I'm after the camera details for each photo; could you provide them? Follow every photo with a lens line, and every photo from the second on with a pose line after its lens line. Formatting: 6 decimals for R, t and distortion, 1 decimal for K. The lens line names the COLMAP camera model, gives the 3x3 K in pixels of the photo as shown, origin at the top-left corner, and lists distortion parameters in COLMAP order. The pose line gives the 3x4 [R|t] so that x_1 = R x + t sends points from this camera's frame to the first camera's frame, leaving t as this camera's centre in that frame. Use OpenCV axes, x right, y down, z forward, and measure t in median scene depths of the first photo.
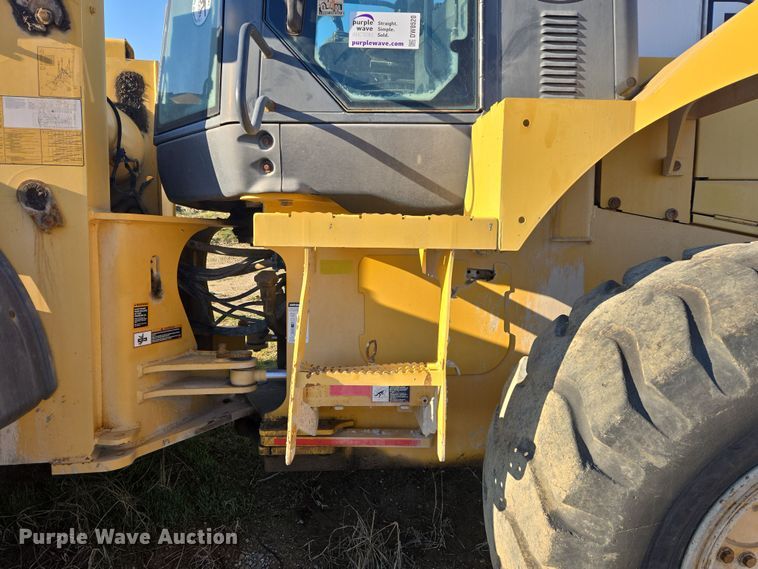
lens RADIAL K [[518.6, 0, 386.3], [0, 518.6, 284.3], [0, 0, 1]] dist [0.078884, -0.071030]
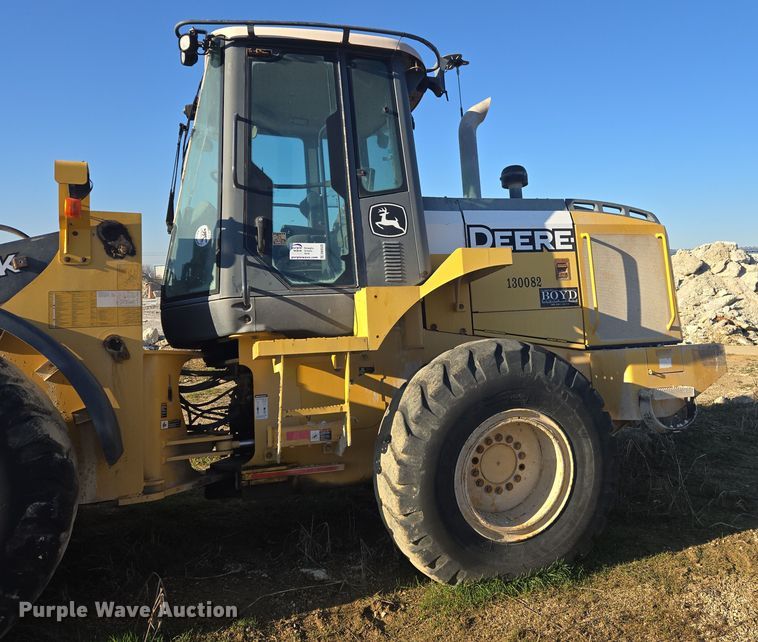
lens RADIAL K [[642.2, 0, 459.3], [0, 642.2, 294.4], [0, 0, 1]] dist [0.087147, -0.076636]
pose [[0.956845, -0.045115, 0.287074, -0.167434], [0.105190, 0.974656, -0.197437, 0.240887], [-0.270891, 0.219114, 0.937340, -1.480118]]
